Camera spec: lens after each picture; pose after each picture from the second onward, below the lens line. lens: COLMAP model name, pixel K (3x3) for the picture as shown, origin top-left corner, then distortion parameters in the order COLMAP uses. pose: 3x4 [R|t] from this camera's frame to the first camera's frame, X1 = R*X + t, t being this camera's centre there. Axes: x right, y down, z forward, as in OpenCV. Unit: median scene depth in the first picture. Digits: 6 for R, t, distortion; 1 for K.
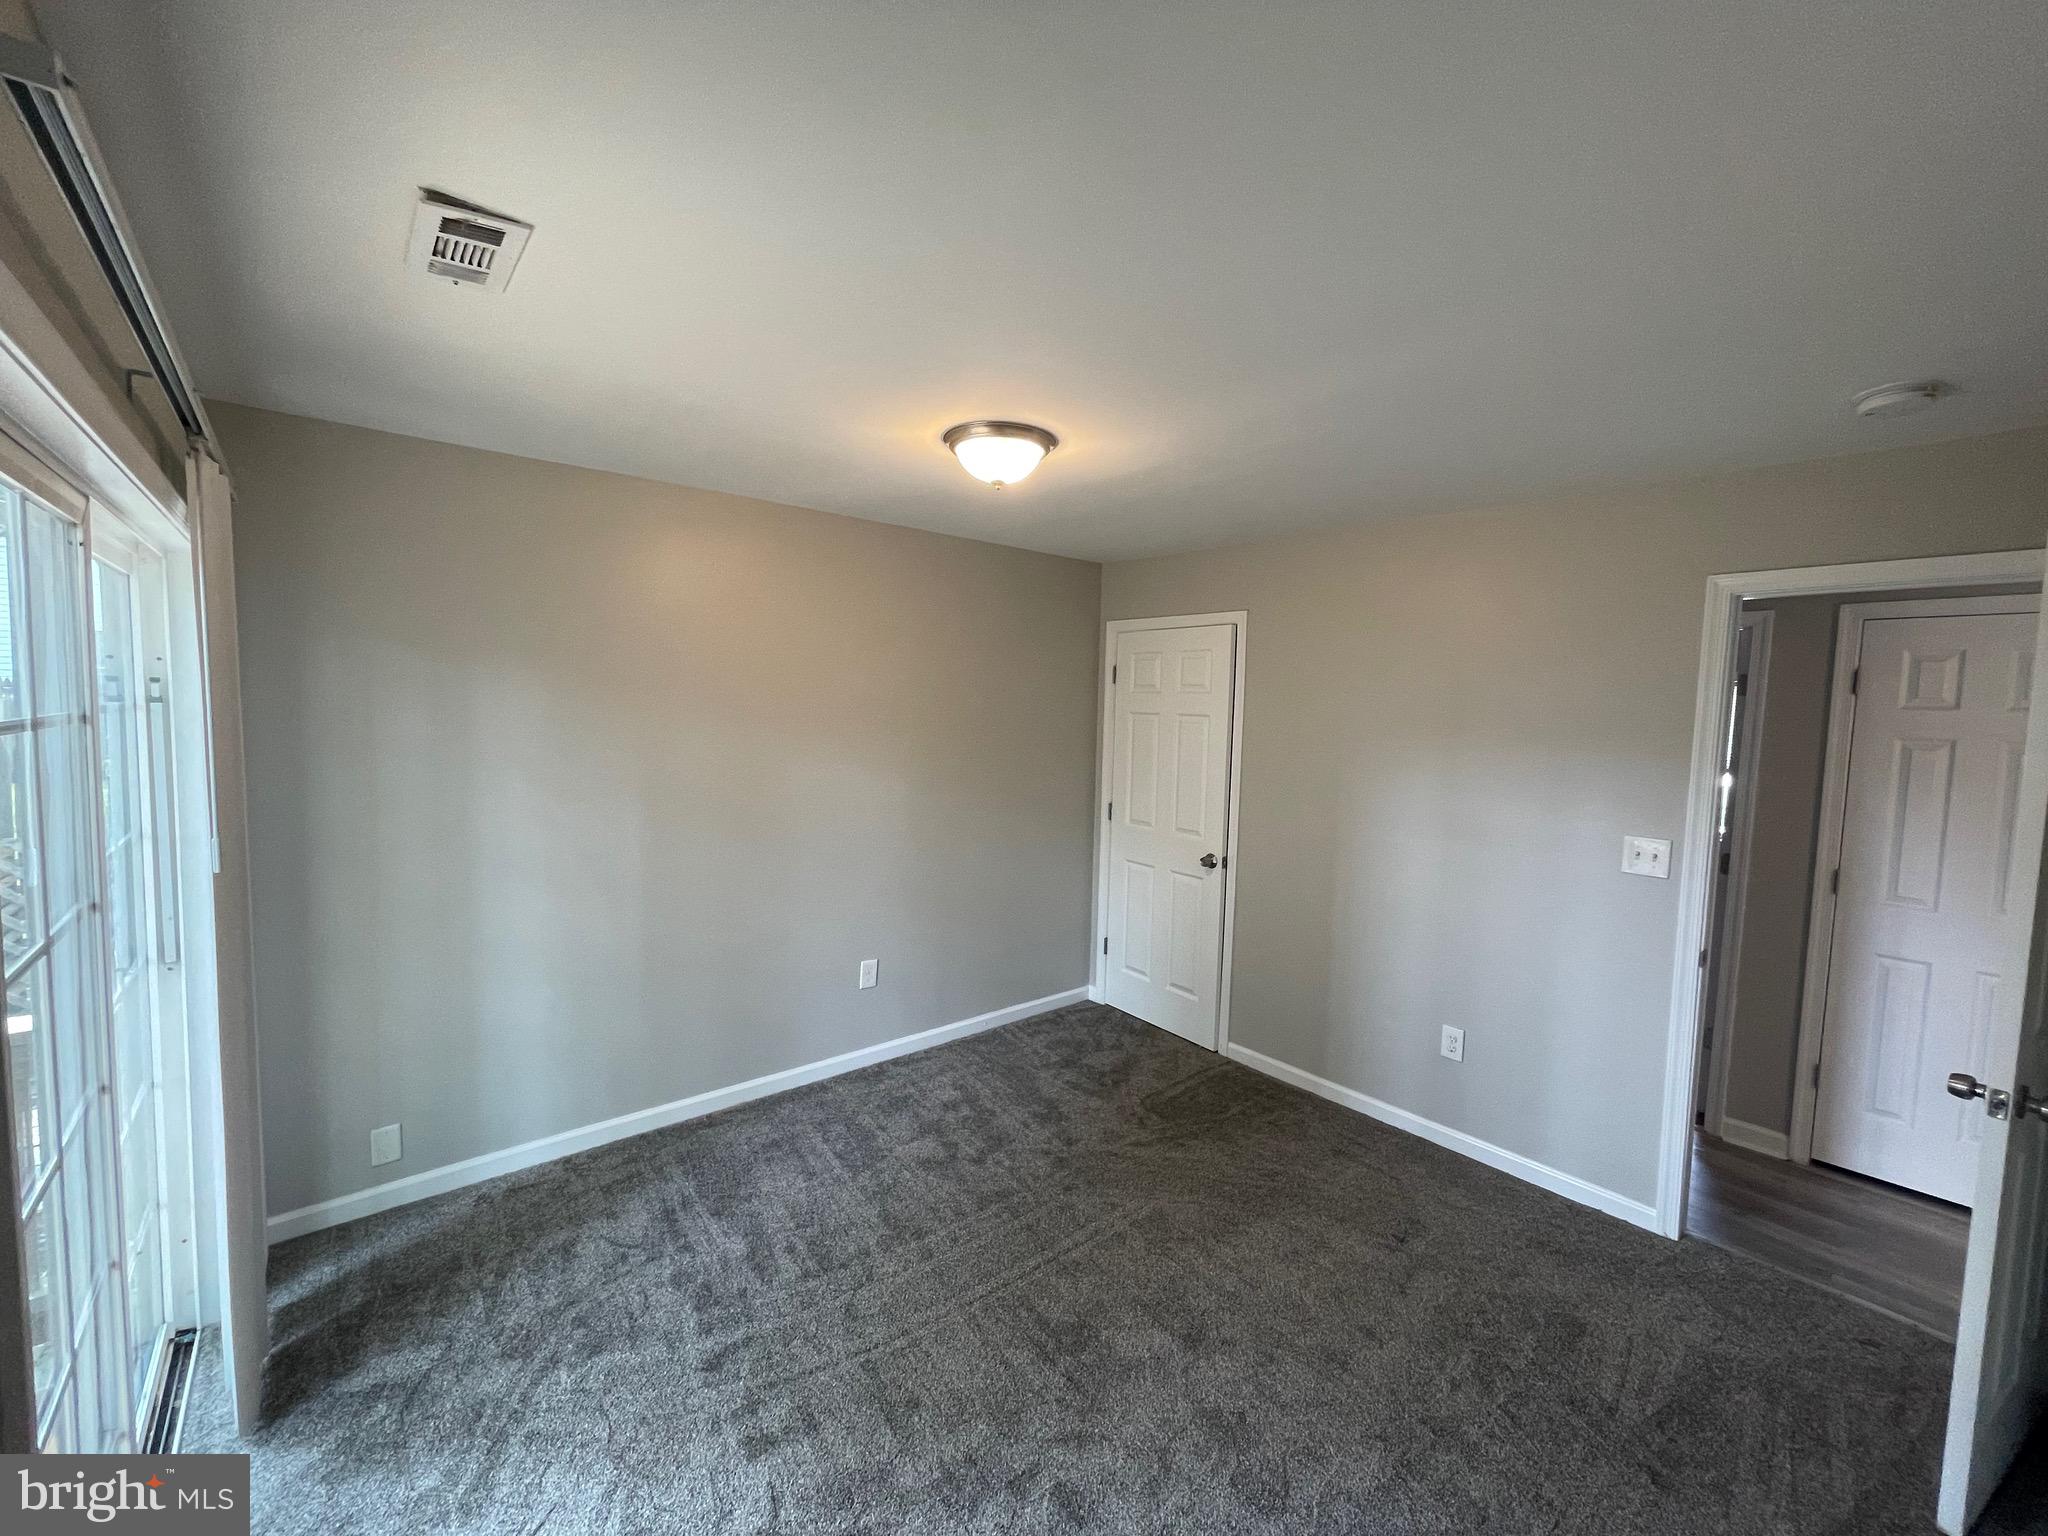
lens RADIAL K [[822.6, 0, 1024.4], [0, 822.6, 759.5], [0, 0, 1]] dist [-0.004591, 0.002312]
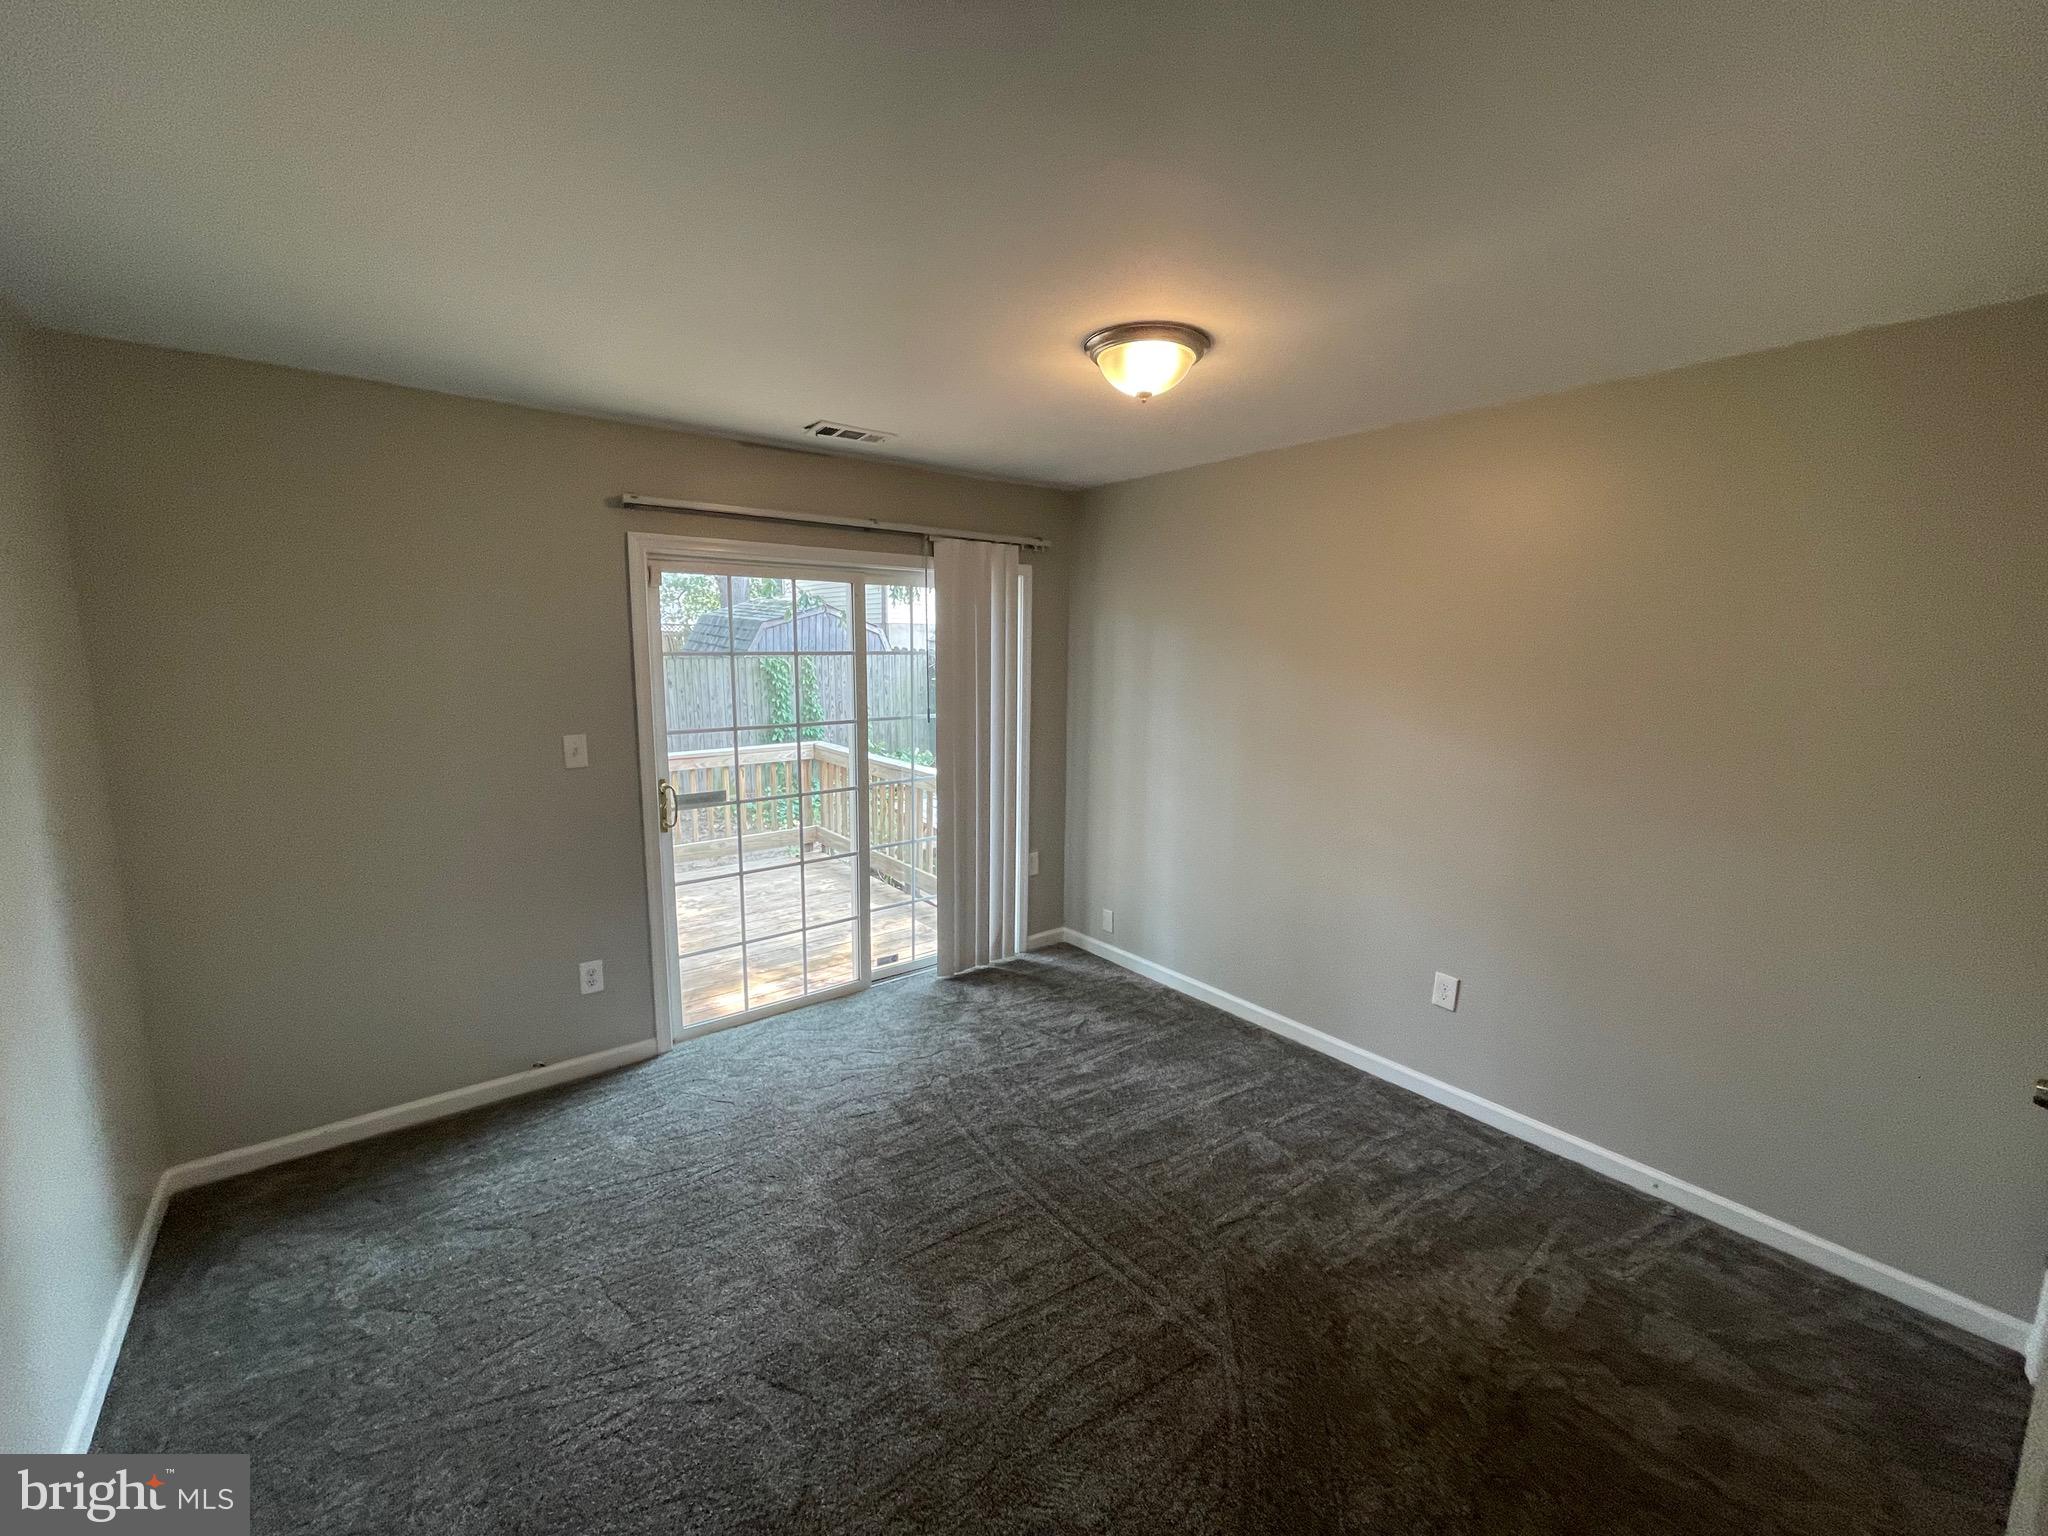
lens RADIAL K [[822.6, 0, 1025.4], [0, 822.6, 767.5], [0, 0, 1]] dist [-0.004591, 0.002312]
pose [[-0.015227, 0.130659, -0.991310, 0.715577], [-0.082404, 0.987889, 0.131473, -0.029895], [0.996483, 0.083690, -0.004276, 0.720630]]
